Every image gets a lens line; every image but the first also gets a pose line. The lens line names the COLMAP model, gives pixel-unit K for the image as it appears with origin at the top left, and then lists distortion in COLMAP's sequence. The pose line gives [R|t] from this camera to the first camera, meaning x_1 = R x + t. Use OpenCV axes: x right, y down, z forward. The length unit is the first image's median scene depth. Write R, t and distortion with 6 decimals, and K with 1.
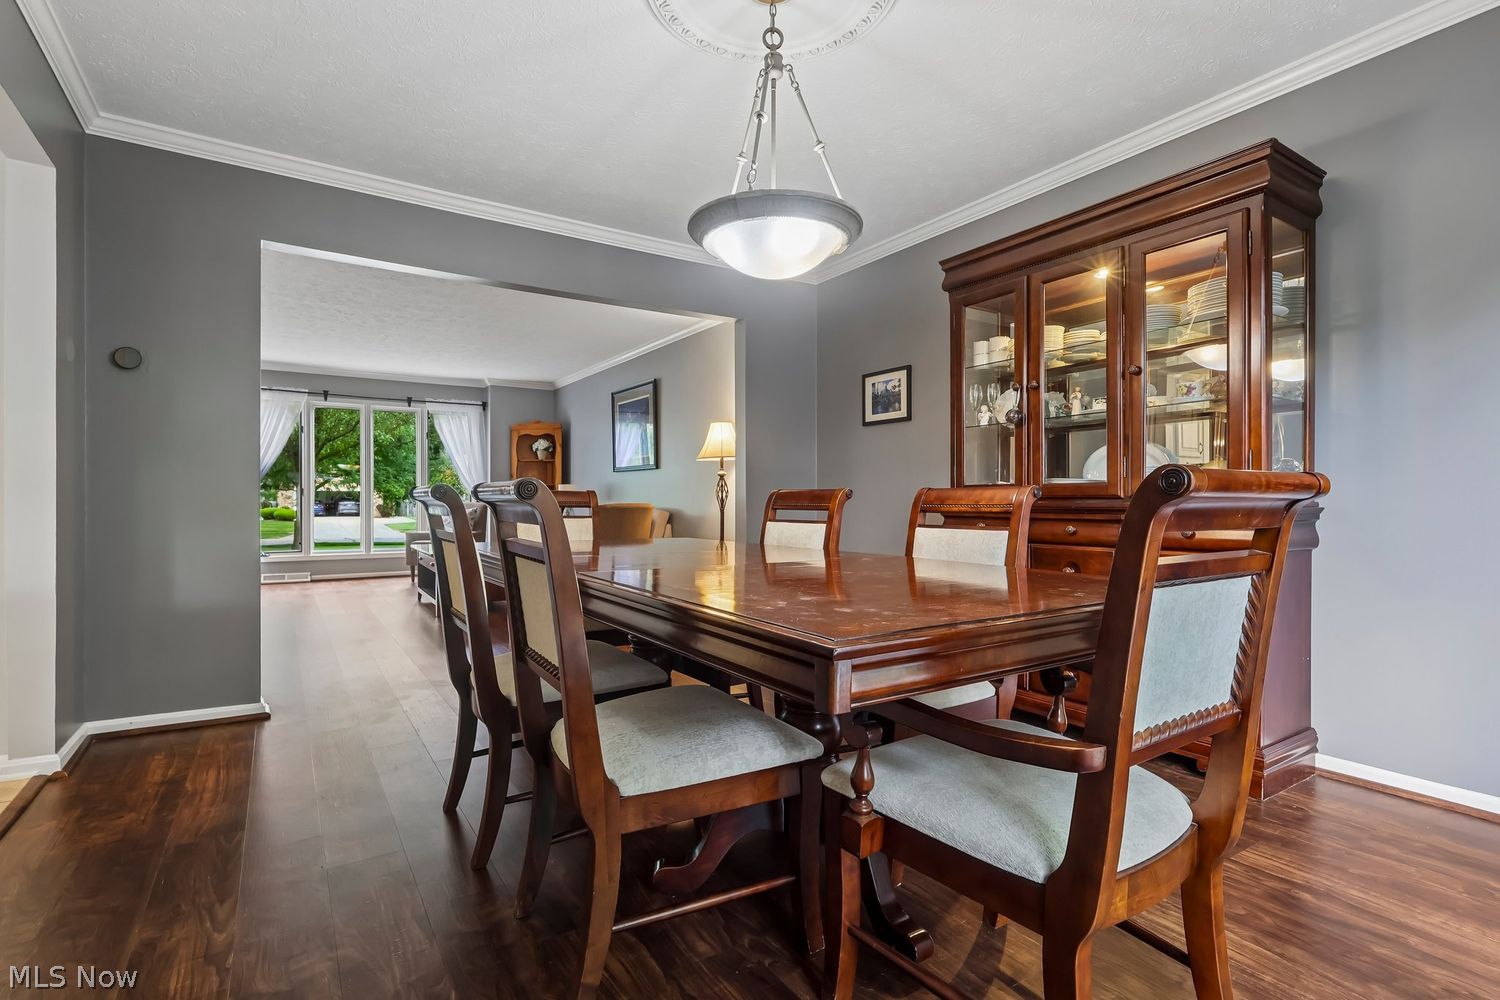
lens RADIAL K [[707.1, 0, 743.4], [0, 707.1, 504.2], [0, 0, 1]] dist [-0.005013, 0.001889]
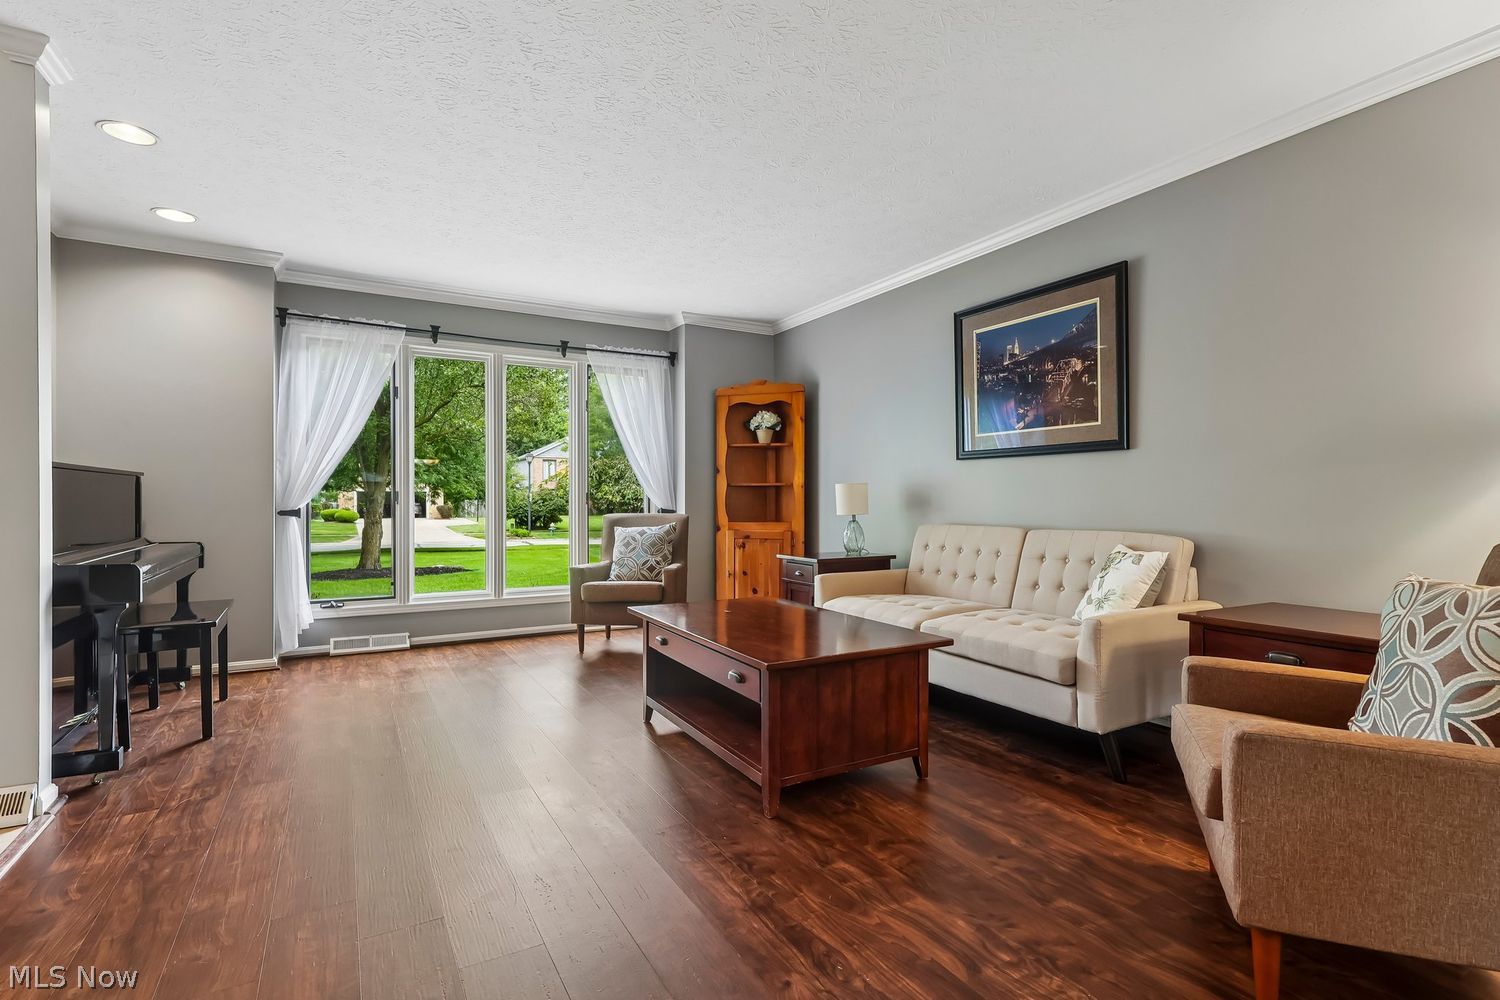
lens RADIAL K [[707.1, 0, 753.1], [0, 707.1, 506.1], [0, 0, 1]] dist [-0.005013, 0.001889]
pose [[0.998744, -0.001145, -0.050089, -0.264657], [0.001317, 0.999993, 0.003399, -0.010122], [0.050085, -0.003460, 0.998739, 0.376707]]
